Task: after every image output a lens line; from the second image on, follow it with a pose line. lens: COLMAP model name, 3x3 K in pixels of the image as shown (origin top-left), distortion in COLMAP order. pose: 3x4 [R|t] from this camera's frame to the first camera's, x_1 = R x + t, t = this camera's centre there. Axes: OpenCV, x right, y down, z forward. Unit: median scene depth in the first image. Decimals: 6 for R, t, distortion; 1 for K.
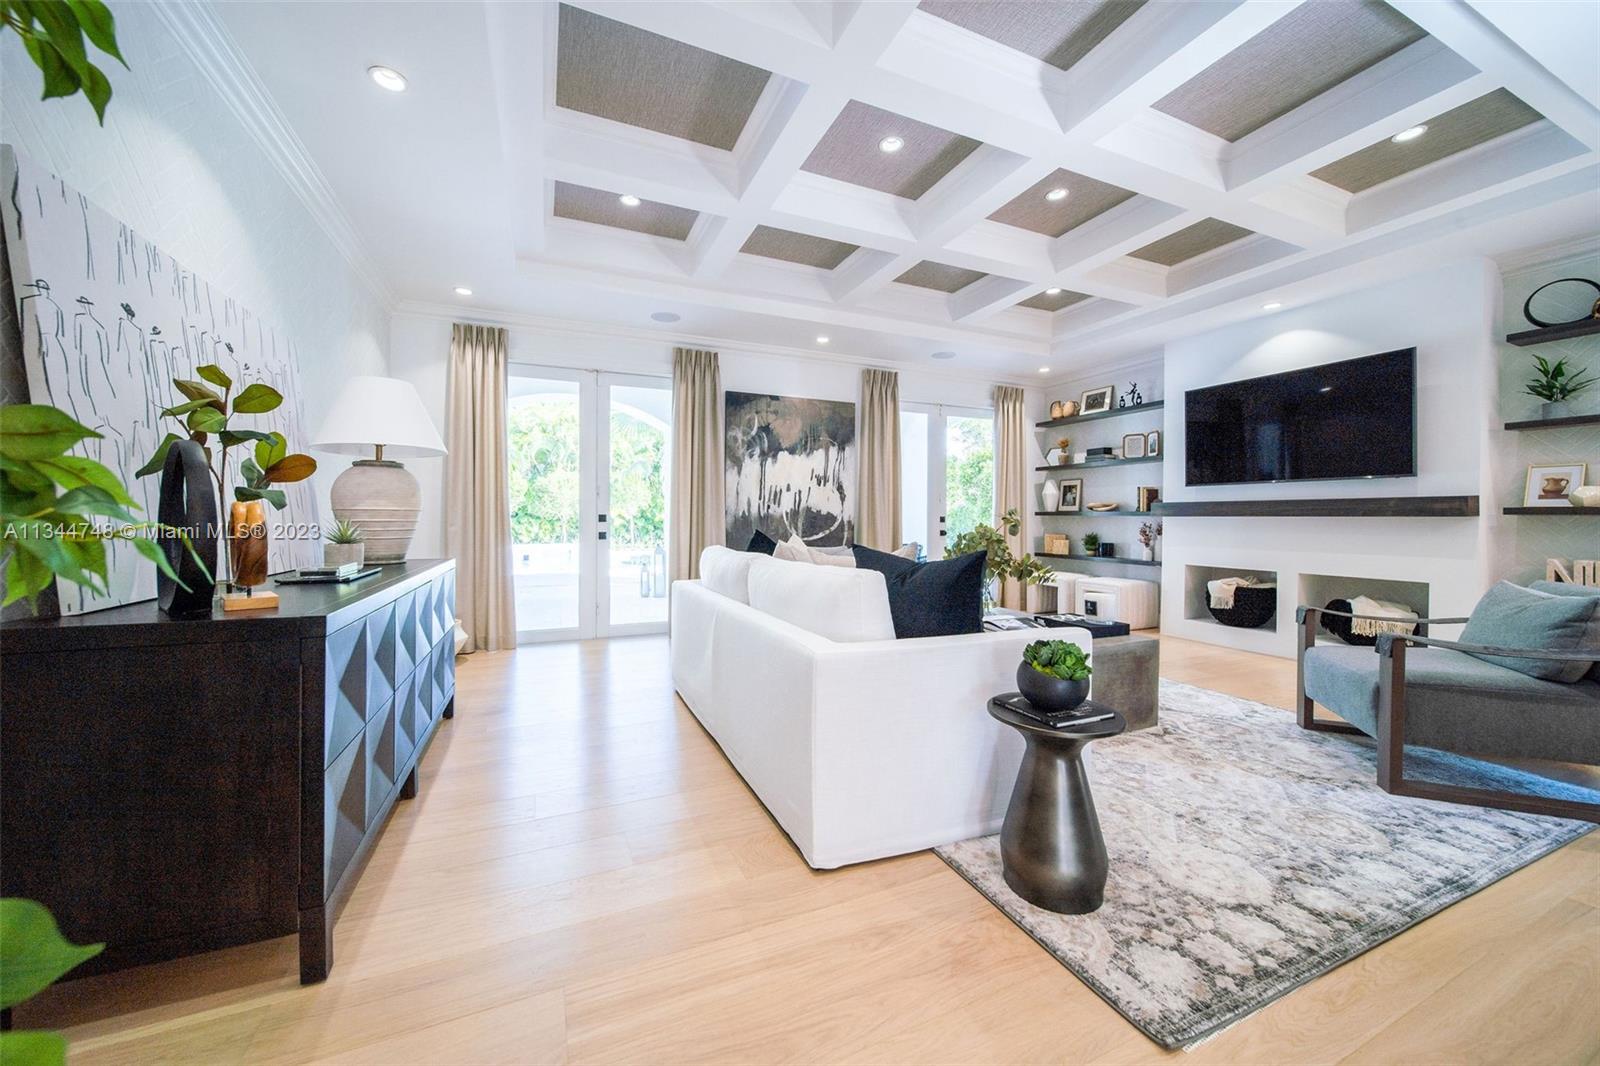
lens RADIAL K [[569.4, 0, 794.2], [0, 569.4, 520.2], [0, 0, 1]] dist [0.000474, -0.000999]
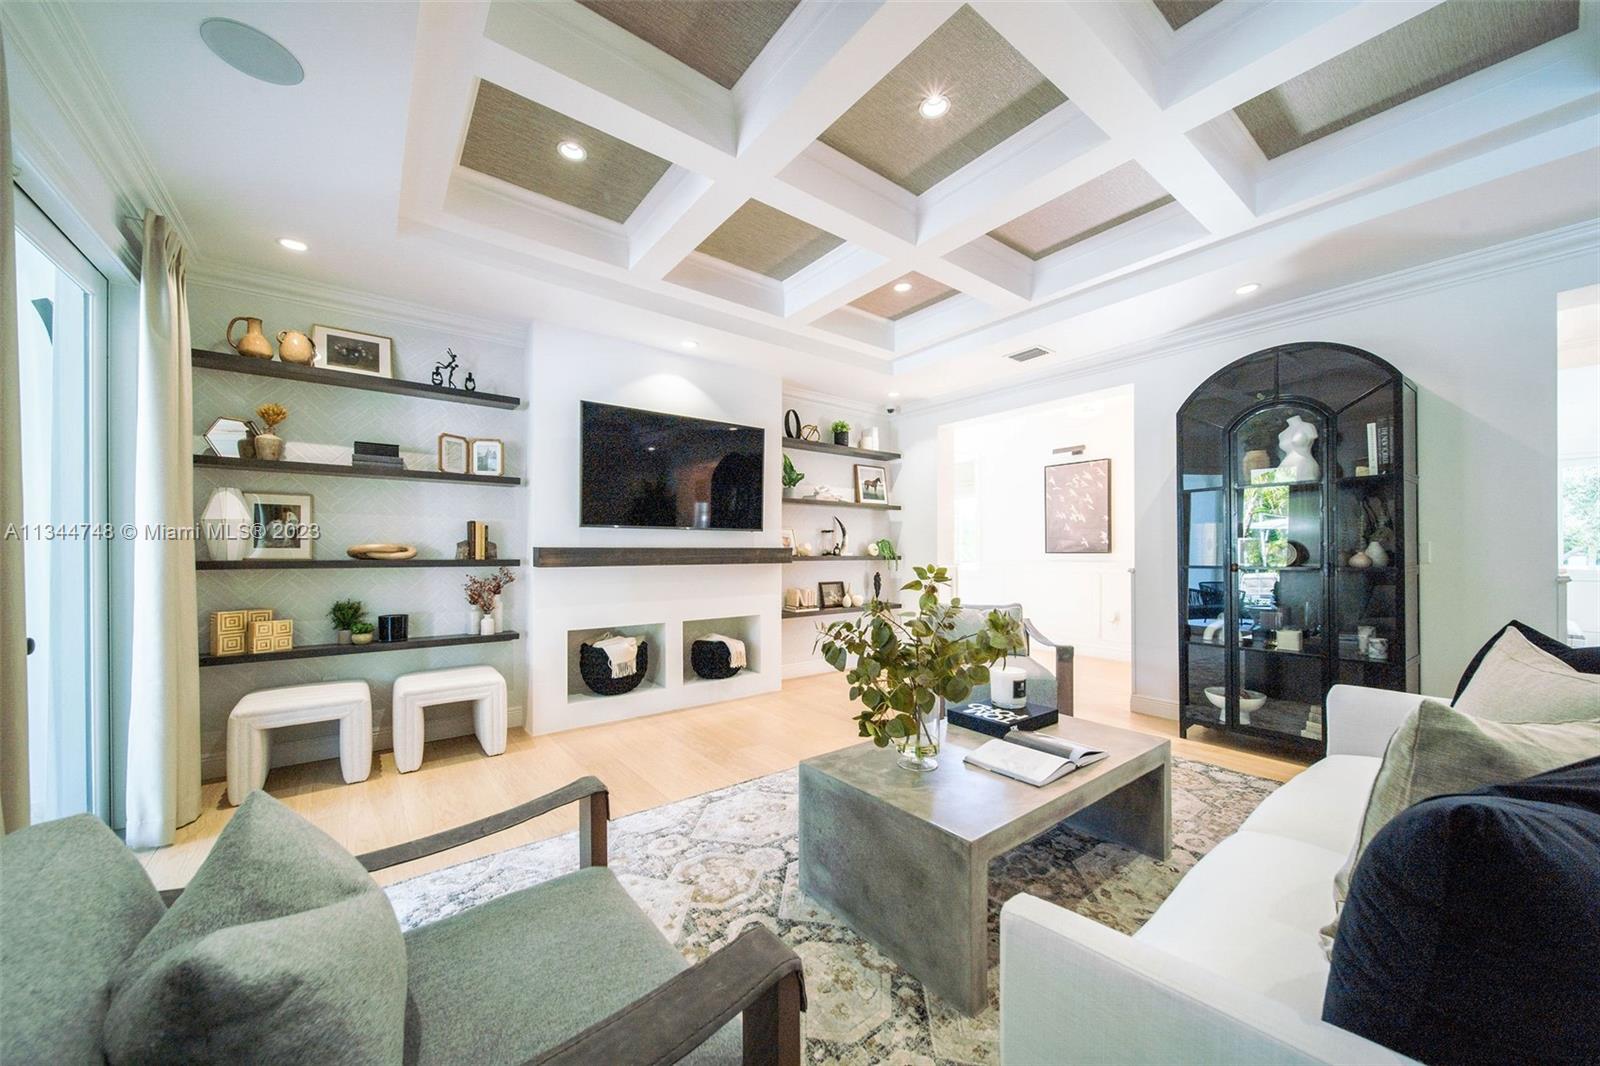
lens RADIAL K [[569.4, 0, 790.3], [0, 569.4, 554.3], [0, 0, 1]] dist [0.000474, -0.000999]
pose [[-0.237284, -0.006163, 0.971421, -0.090509], [0.006944, 0.999944, 0.008040, -0.022093], [-0.971415, 0.008653, -0.237228, 0.747475]]
